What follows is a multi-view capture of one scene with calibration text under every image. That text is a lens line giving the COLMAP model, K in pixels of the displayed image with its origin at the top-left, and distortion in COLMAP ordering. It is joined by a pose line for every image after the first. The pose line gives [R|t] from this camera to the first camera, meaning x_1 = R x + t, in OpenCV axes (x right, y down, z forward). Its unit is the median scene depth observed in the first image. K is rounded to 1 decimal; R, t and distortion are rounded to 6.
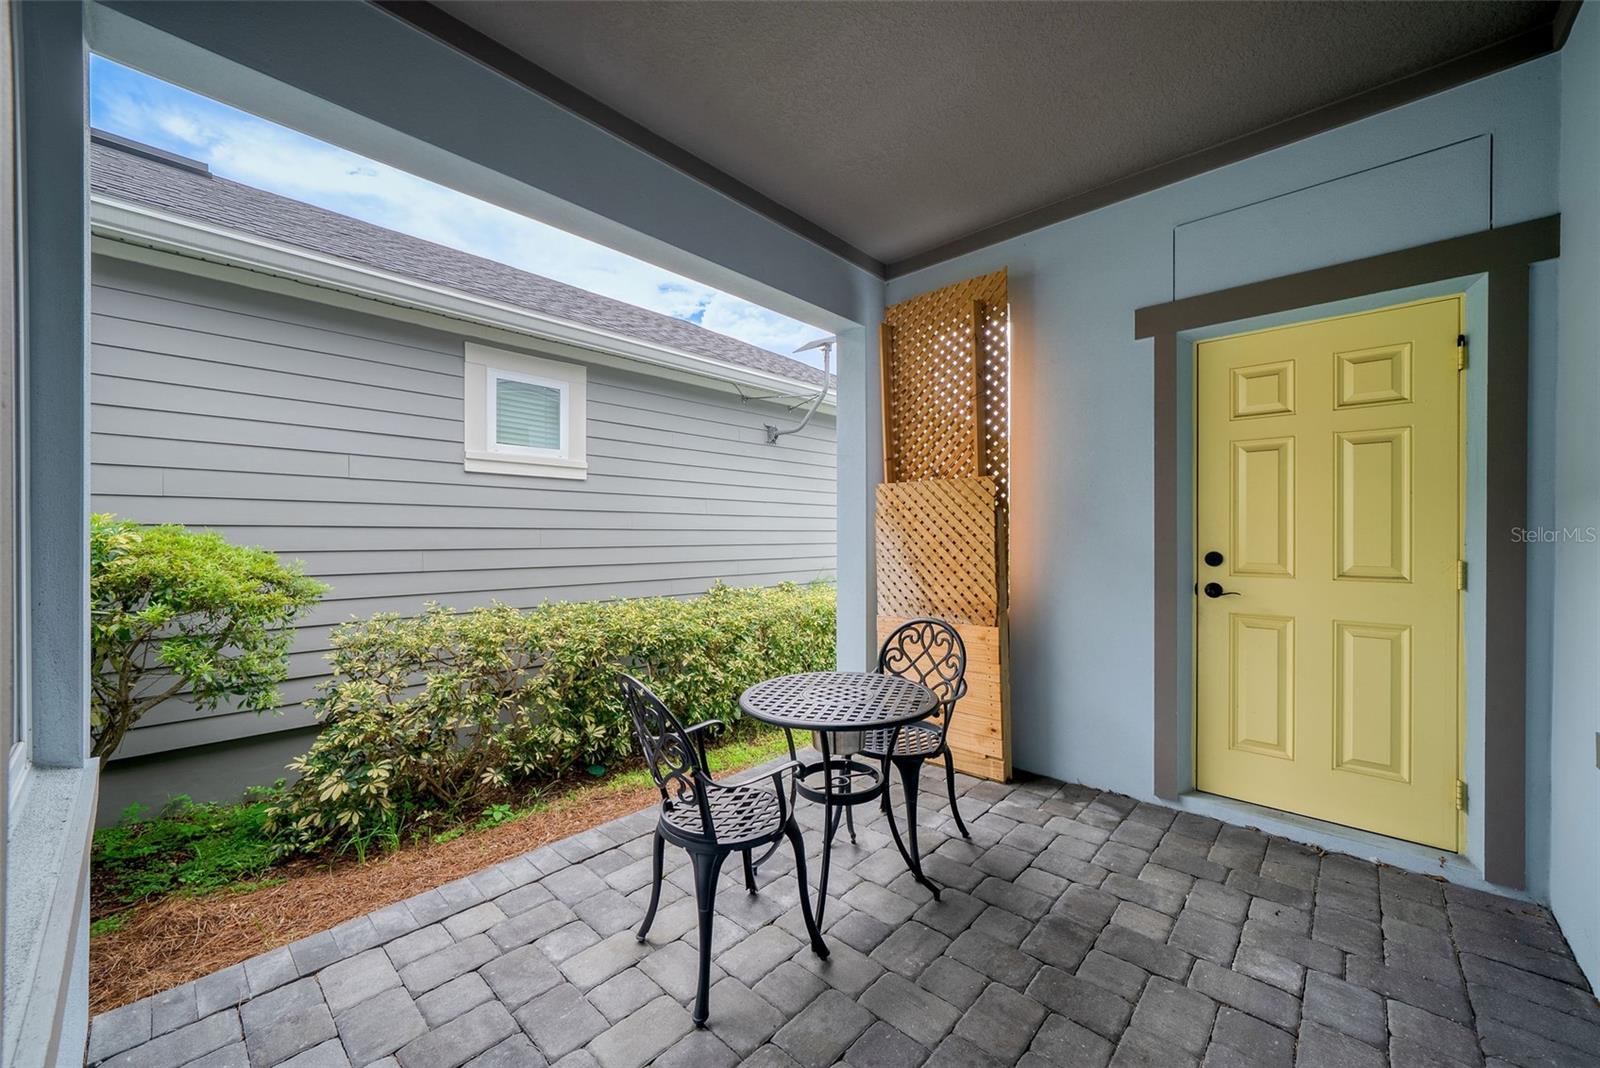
lens RADIAL K [[621.2, 0, 800.0], [0, 621.2, 534.0], [0, 0, 1]] dist [0.000647, 0.000043]
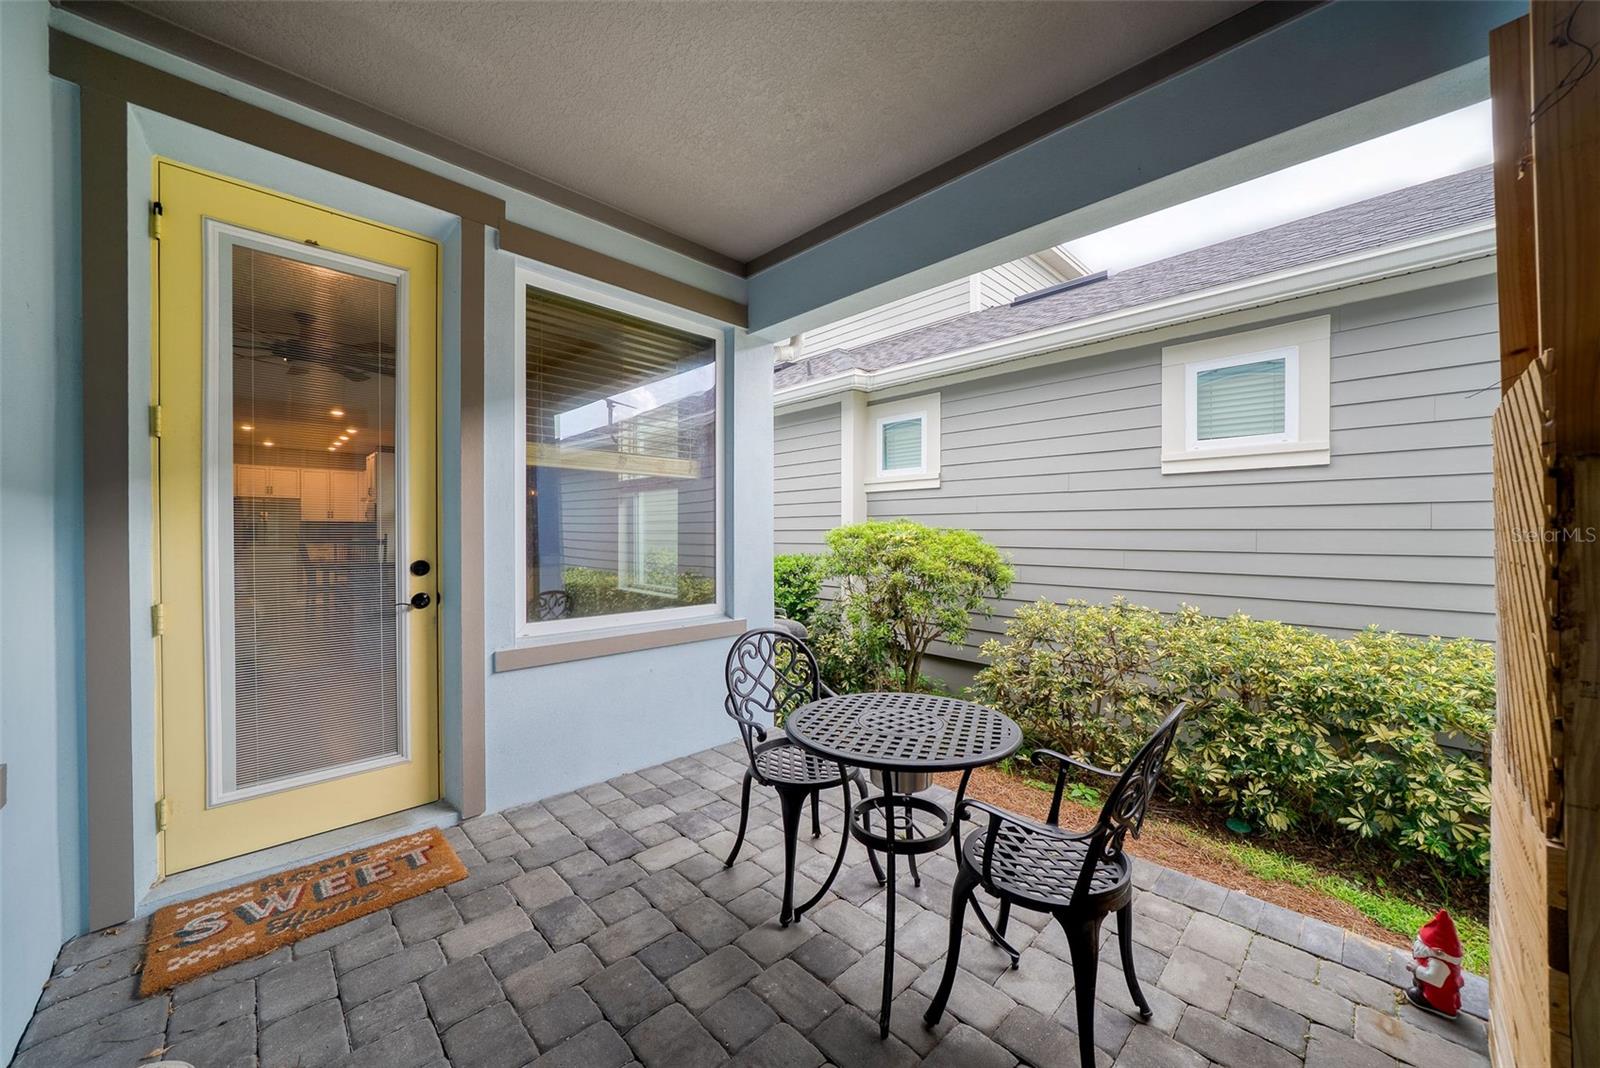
lens RADIAL K [[567.5, 0, 804.2], [0, 567.5, 544.8], [0, 0, 1]] dist [-0.000801, -0.000027]
pose [[-0.039648, 0.016764, -0.999073, 0.422703], [-0.003445, 0.999851, 0.016914, 0.000983], [0.999208, 0.004112, -0.039584, 0.448735]]
